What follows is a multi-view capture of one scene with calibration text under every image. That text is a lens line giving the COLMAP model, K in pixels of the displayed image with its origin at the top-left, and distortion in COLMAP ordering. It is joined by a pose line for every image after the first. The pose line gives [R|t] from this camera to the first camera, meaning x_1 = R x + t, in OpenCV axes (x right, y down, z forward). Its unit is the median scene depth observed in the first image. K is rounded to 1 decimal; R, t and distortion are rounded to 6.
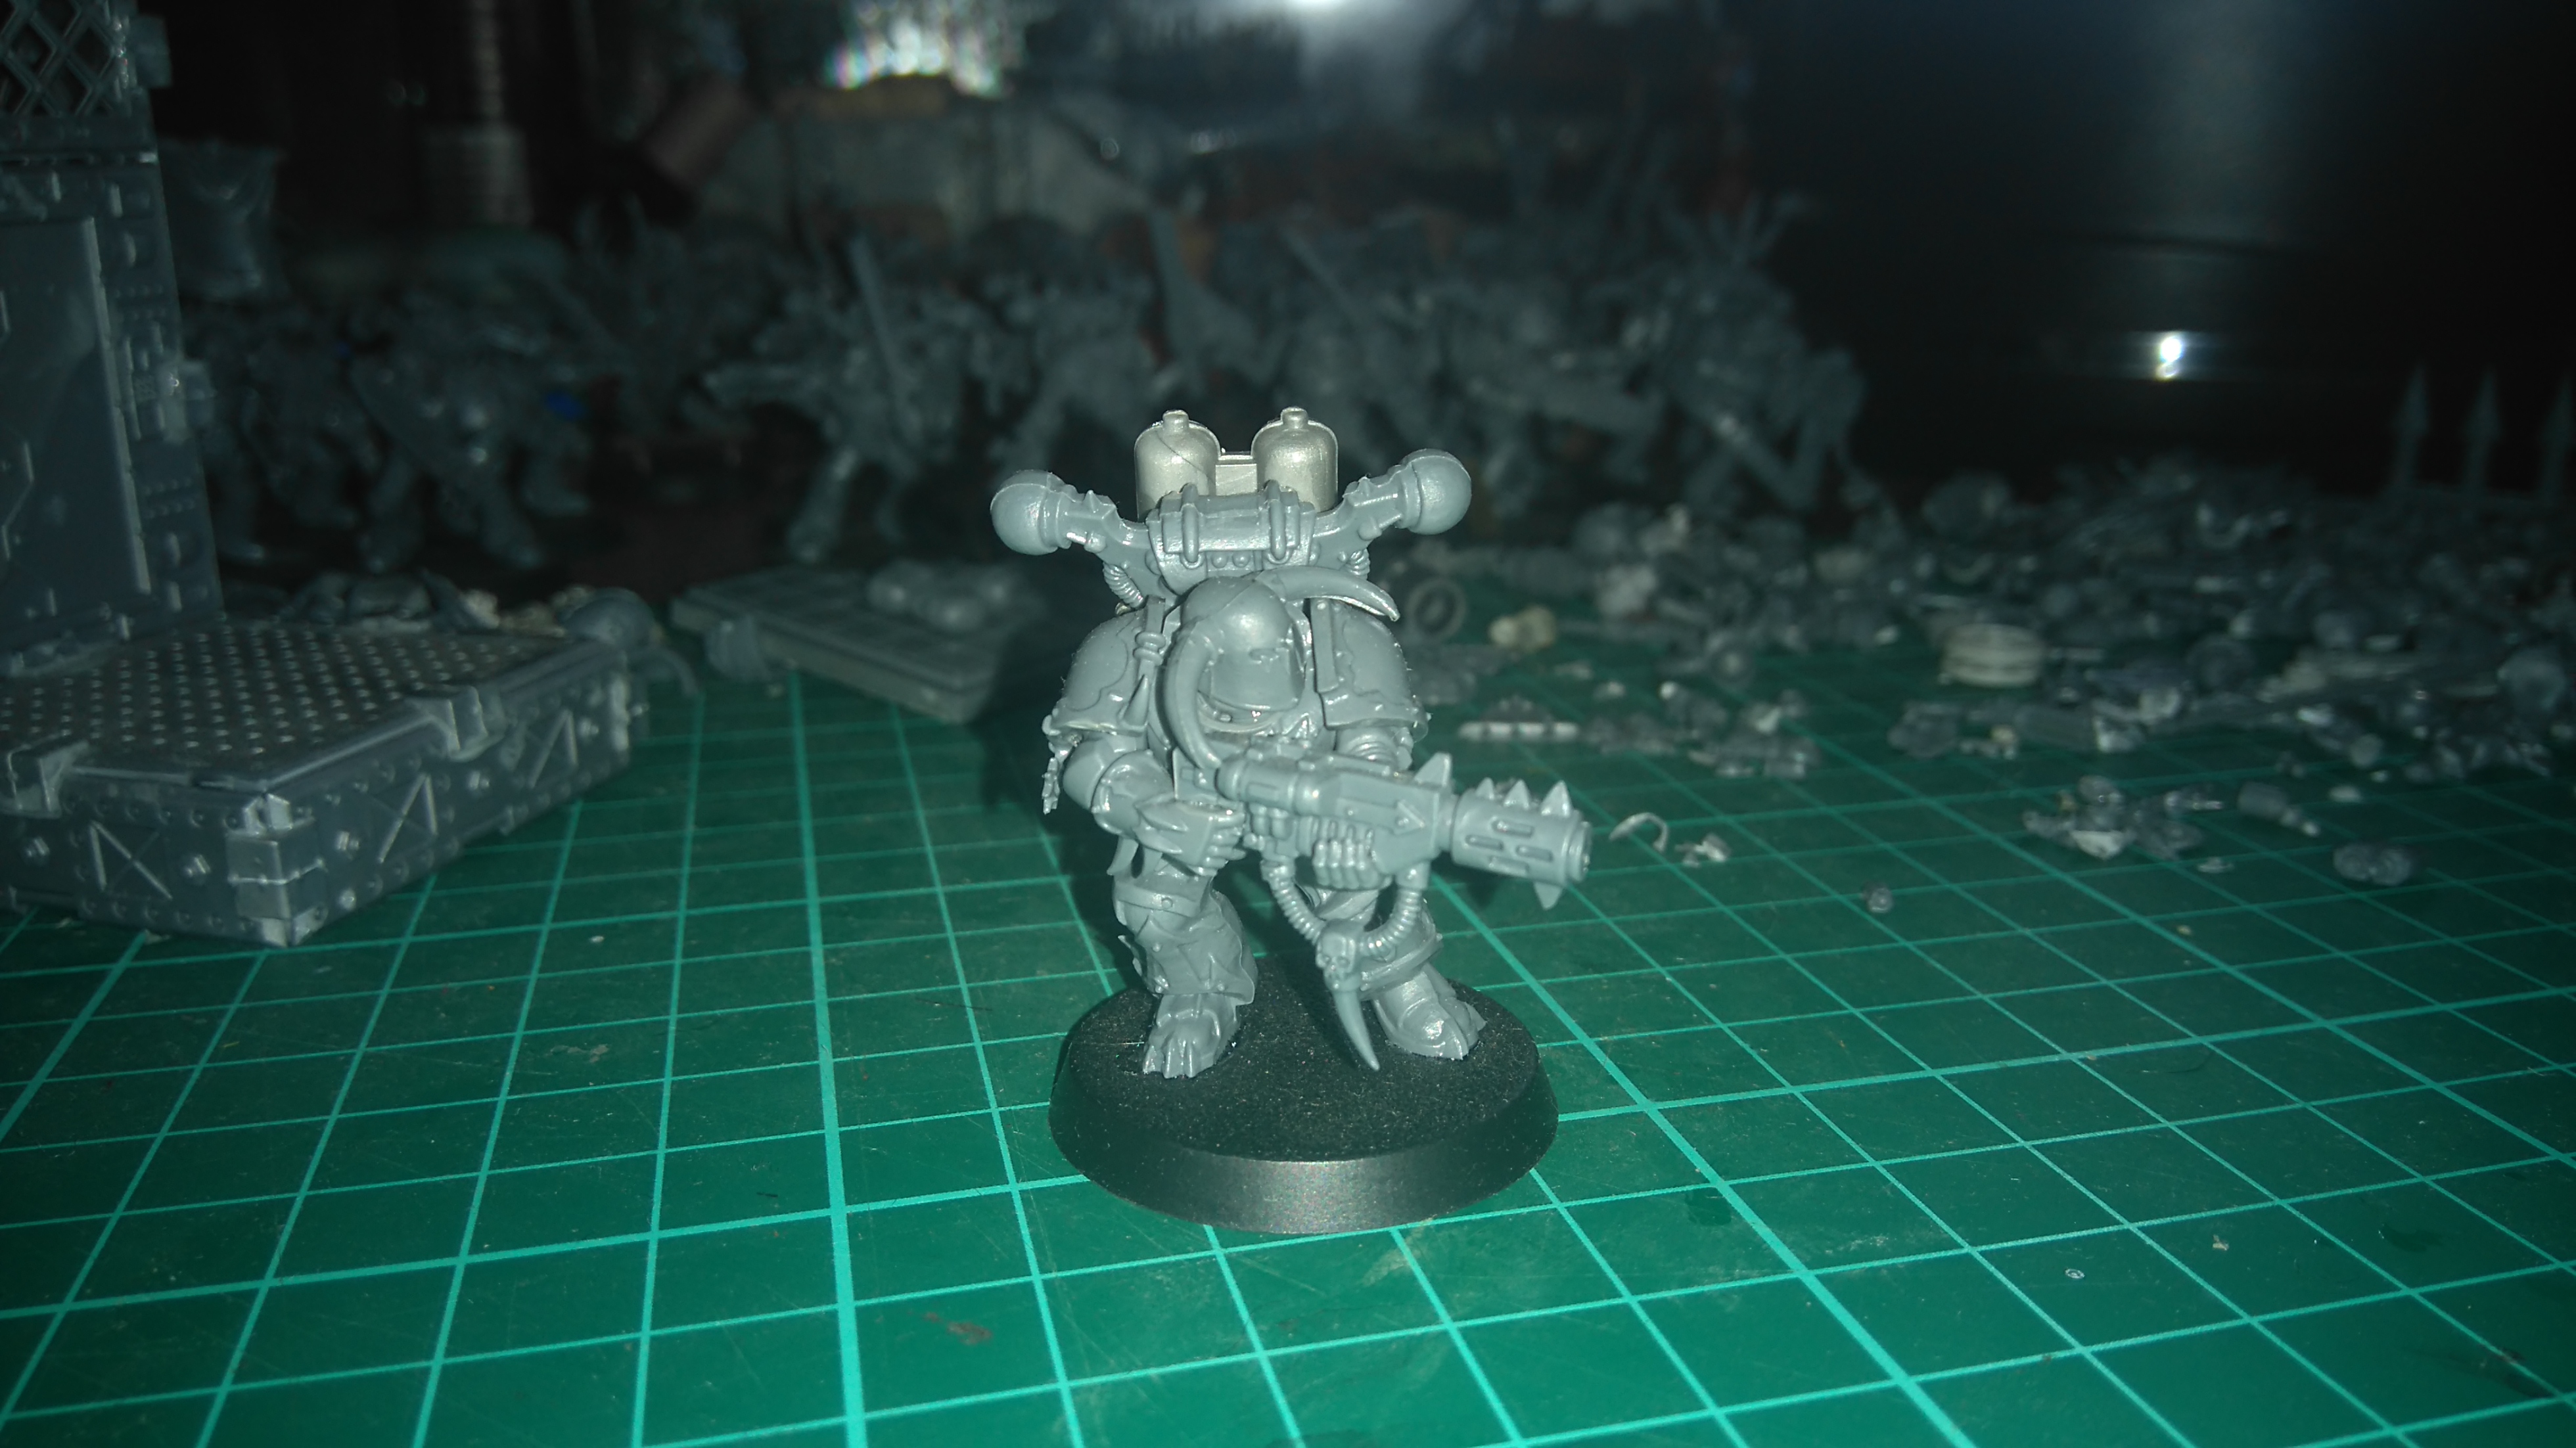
lens RADIAL K [[2021.5, 0, 1306.0], [0, 2021.5, 721.3], [0, 0, 1]] dist [0.128296, -0.289879]
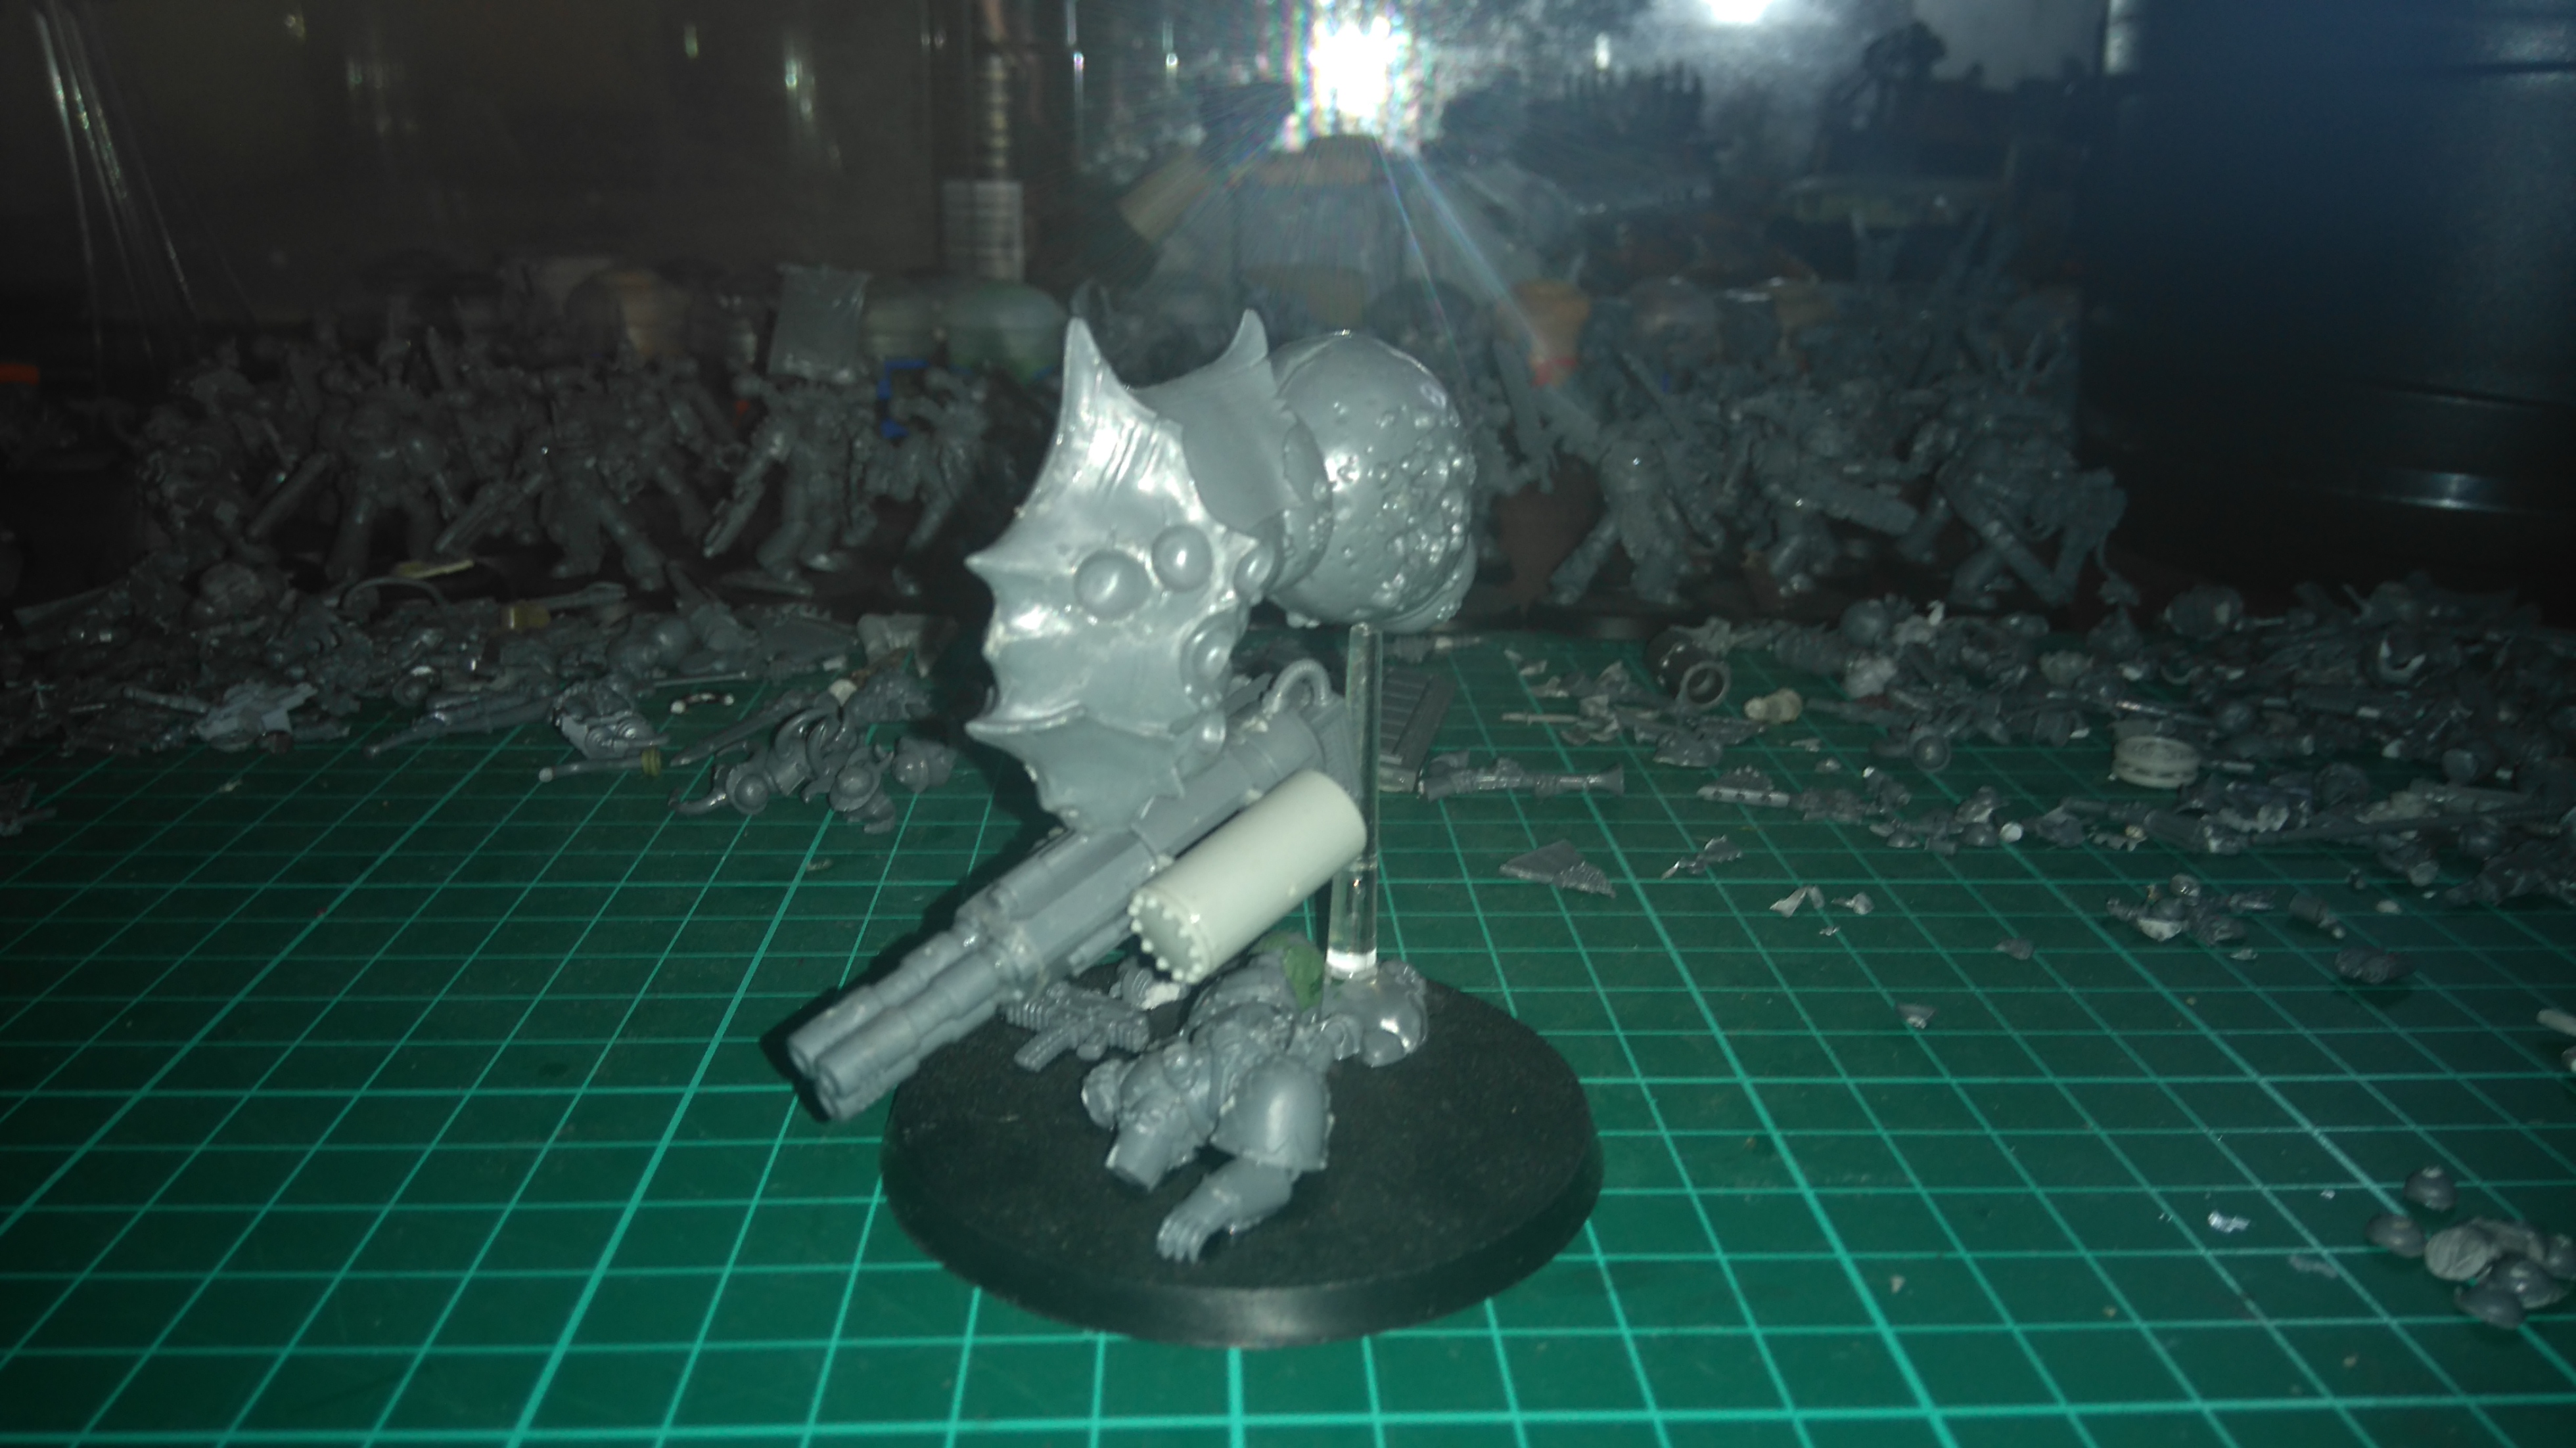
lens RADIAL K [[2021.5, 0, 1306.0], [0, 2021.5, 721.3], [0, 0, 1]] dist [0.128296, -0.289879]
pose [[0.978770, 0.081007, -0.188273, 0.070624], [-0.076100, 0.996549, 0.033162, -0.063813], [0.190309, -0.018131, 0.981557, -0.341071]]
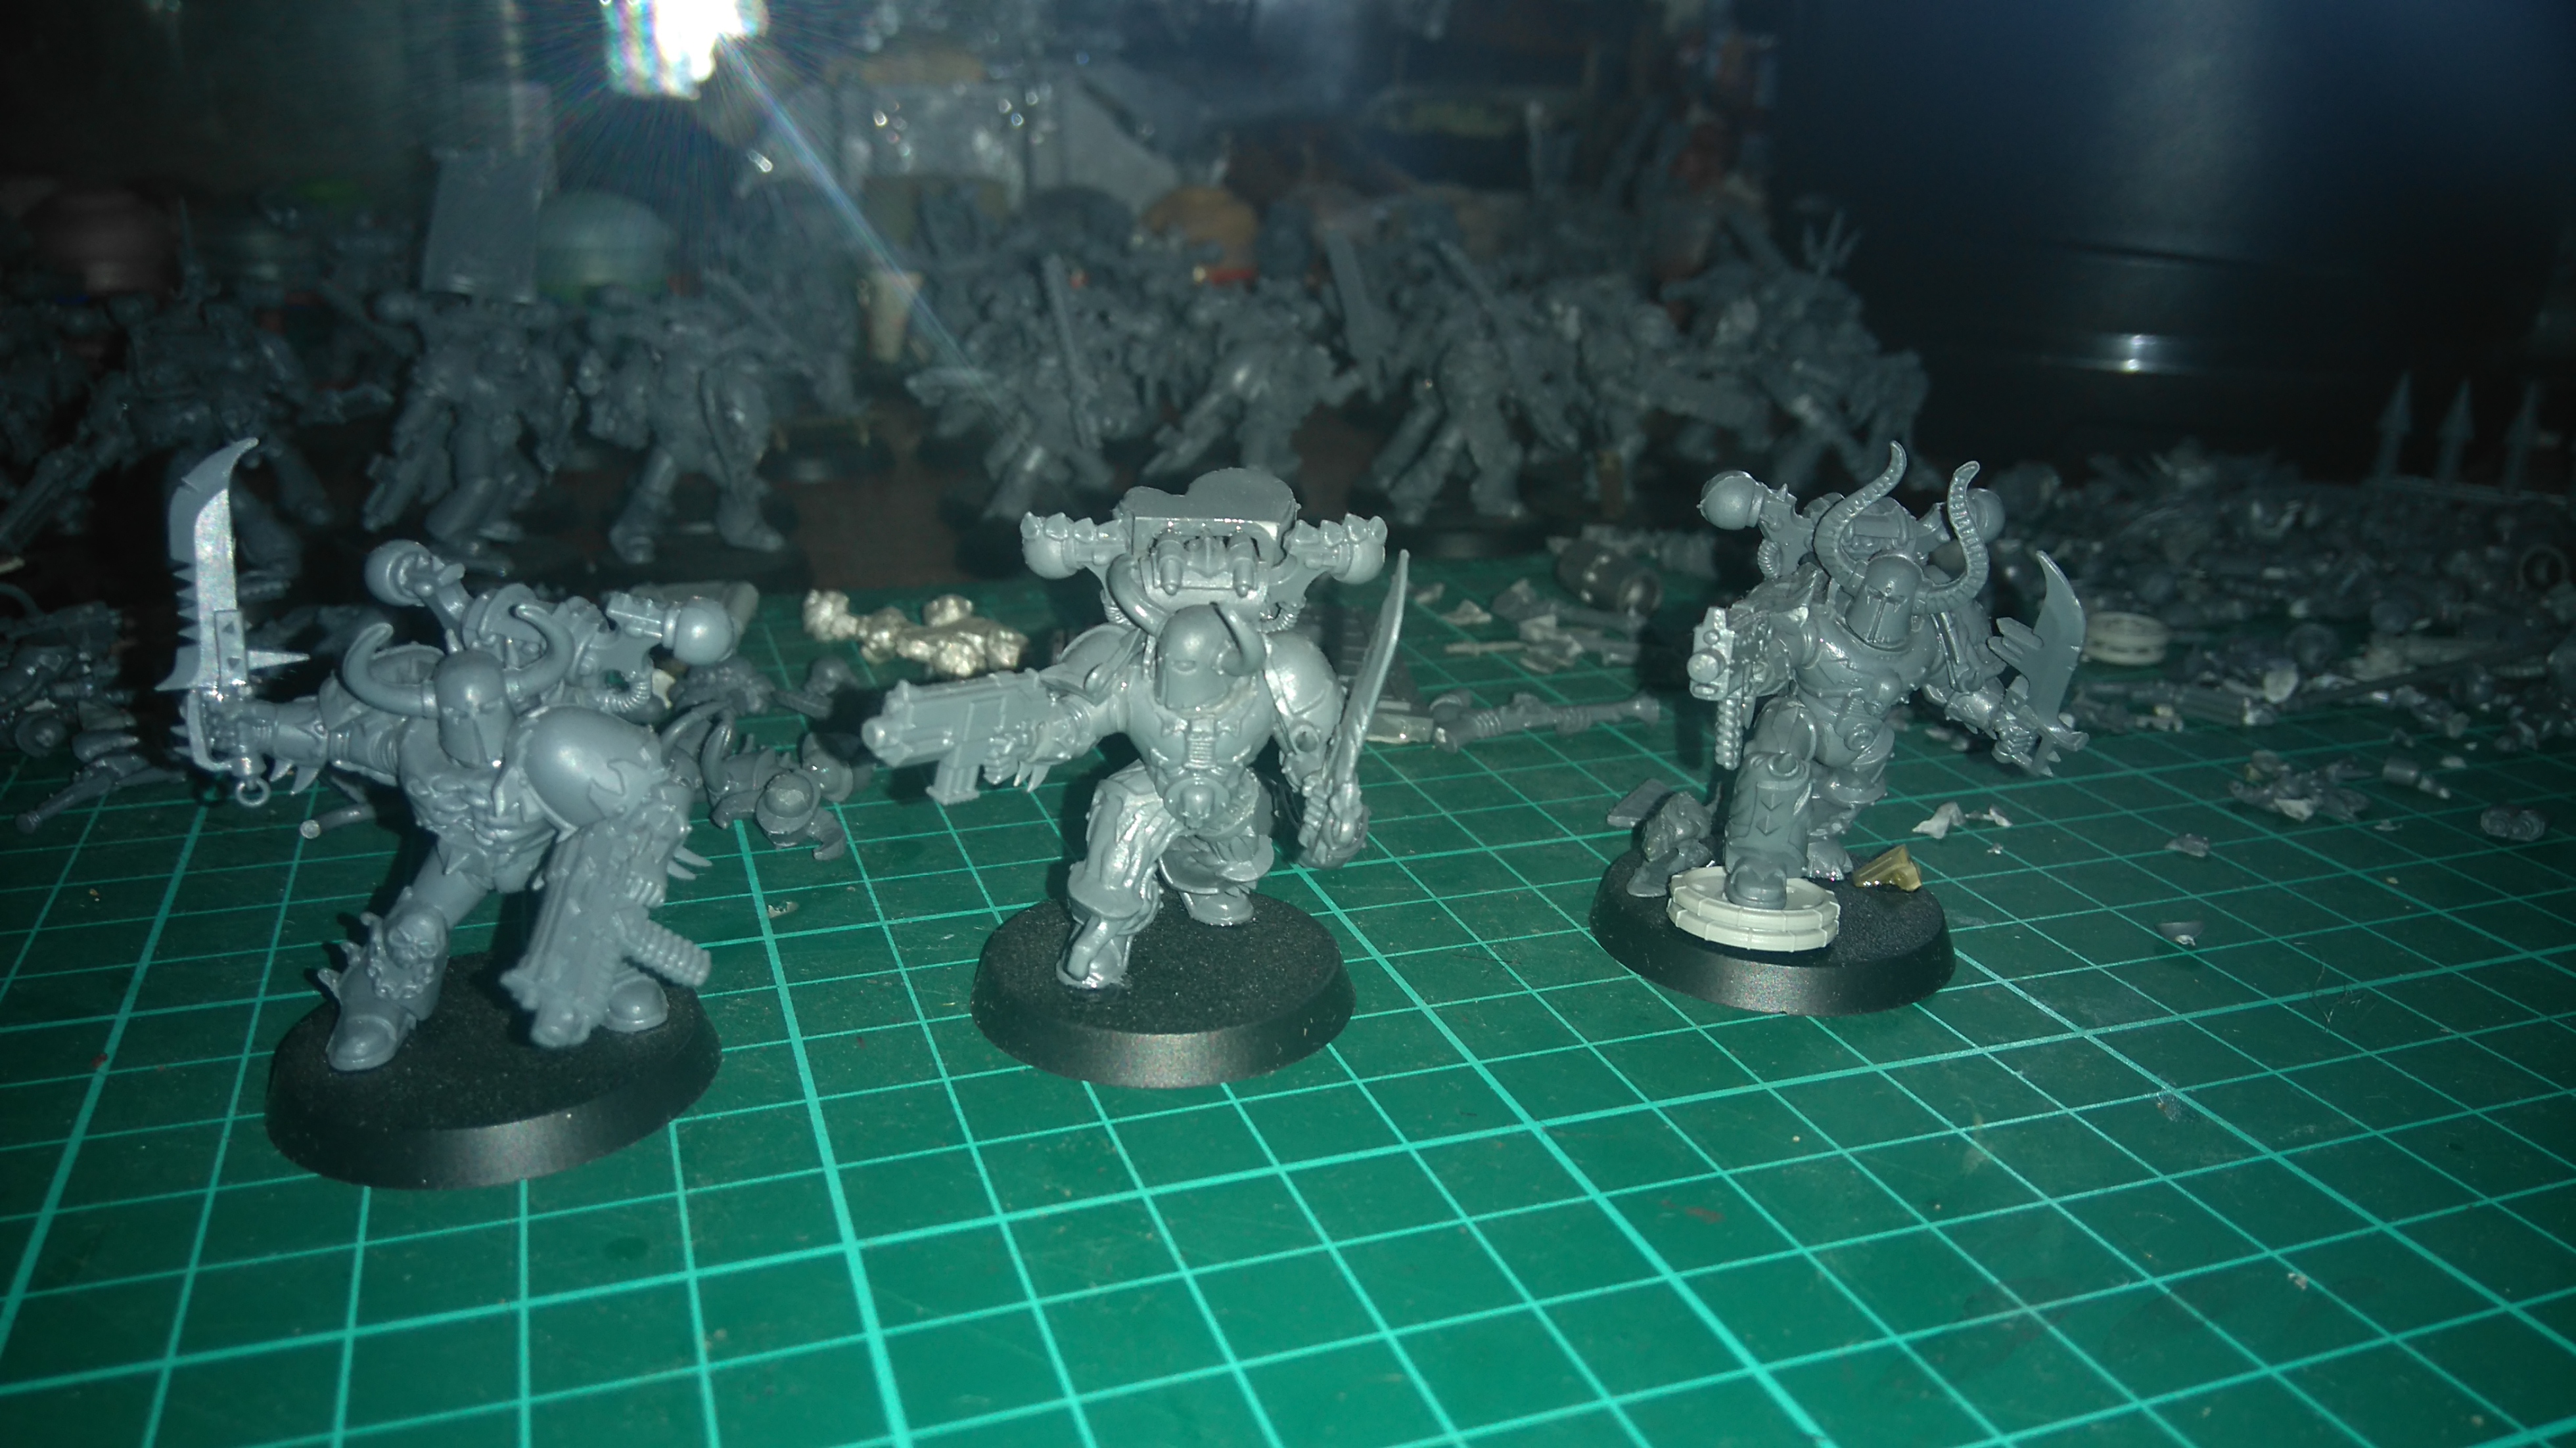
lens RADIAL K [[2010.4, 0, 1288.0], [0, 2010.4, 724.0], [0, 0, 1]] dist [0.144687, -0.289172]
pose [[0.994800, -0.006498, 0.101644, -0.288741], [0.001826, 0.998940, 0.045996, -0.041375], [-0.101835, -0.045571, 0.993757, -0.140540]]
